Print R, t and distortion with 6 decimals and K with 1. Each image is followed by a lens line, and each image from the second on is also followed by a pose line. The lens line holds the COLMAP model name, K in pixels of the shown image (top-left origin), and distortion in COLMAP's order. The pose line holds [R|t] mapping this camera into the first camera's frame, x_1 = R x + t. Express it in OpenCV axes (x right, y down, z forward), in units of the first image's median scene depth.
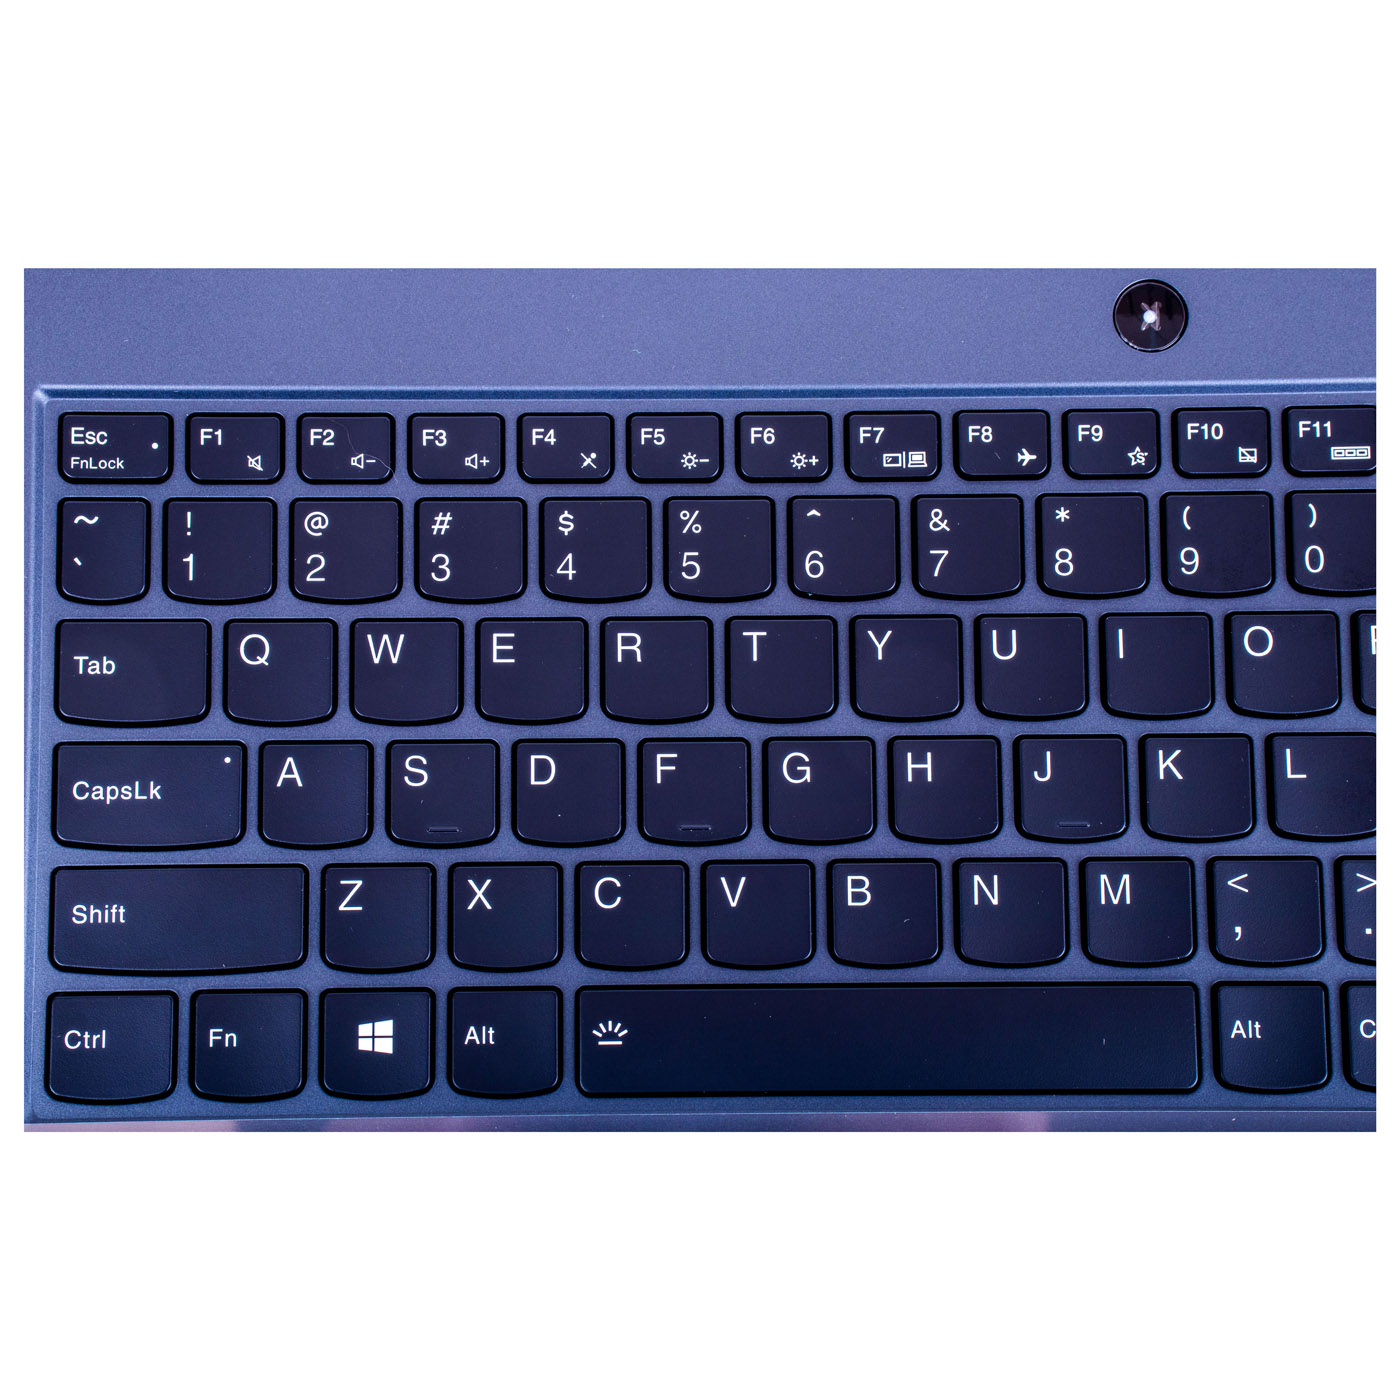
lens RADIAL K [[4004.0, 0, 700.0], [0, 4004.0, 700.0], [0, 0, 1]] dist [0.305075, 0.727508]
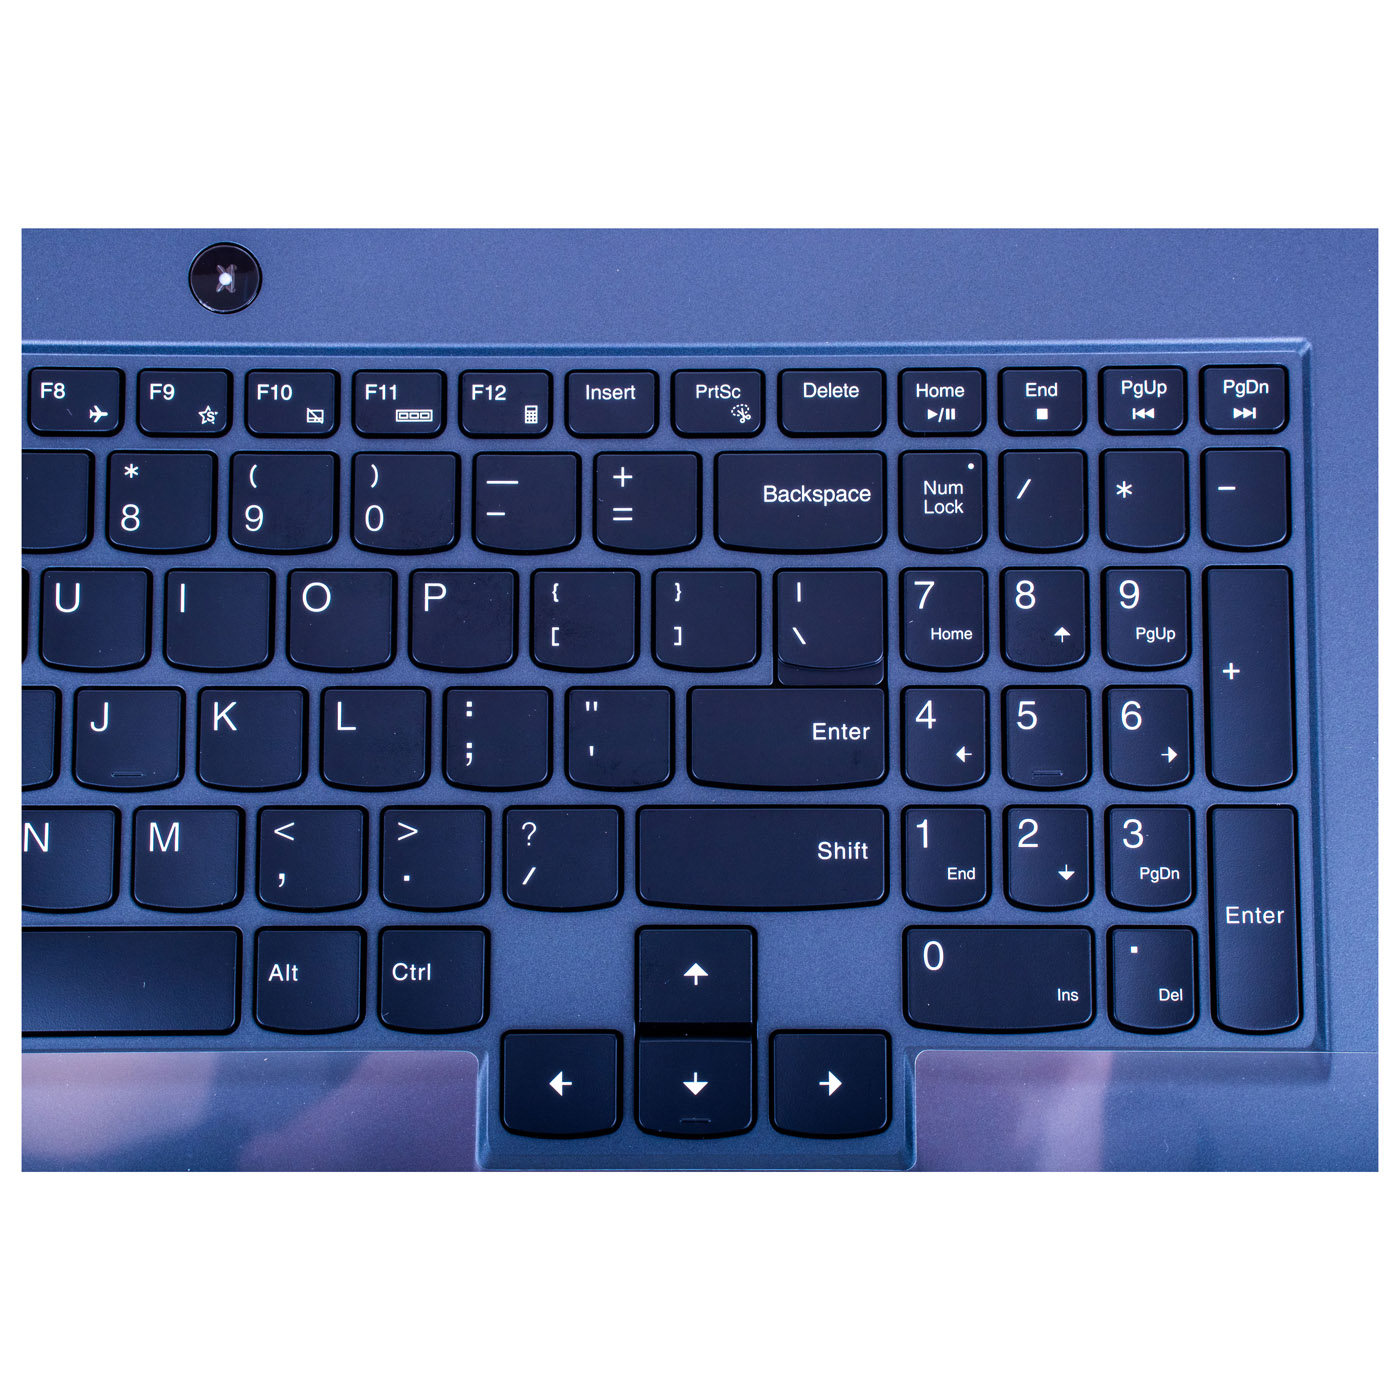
lens RADIAL K [[3881.8, 0, 692.3], [0, 3881.8, 735.7], [0, 0, 1]] dist [0.177752, 2.214633]
pose [[0.999954, 0.008354, -0.004633, 0.237237], [-0.008249, 0.999721, 0.022143, -0.001969], [0.004816, -0.022104, 0.999744, 0.005116]]
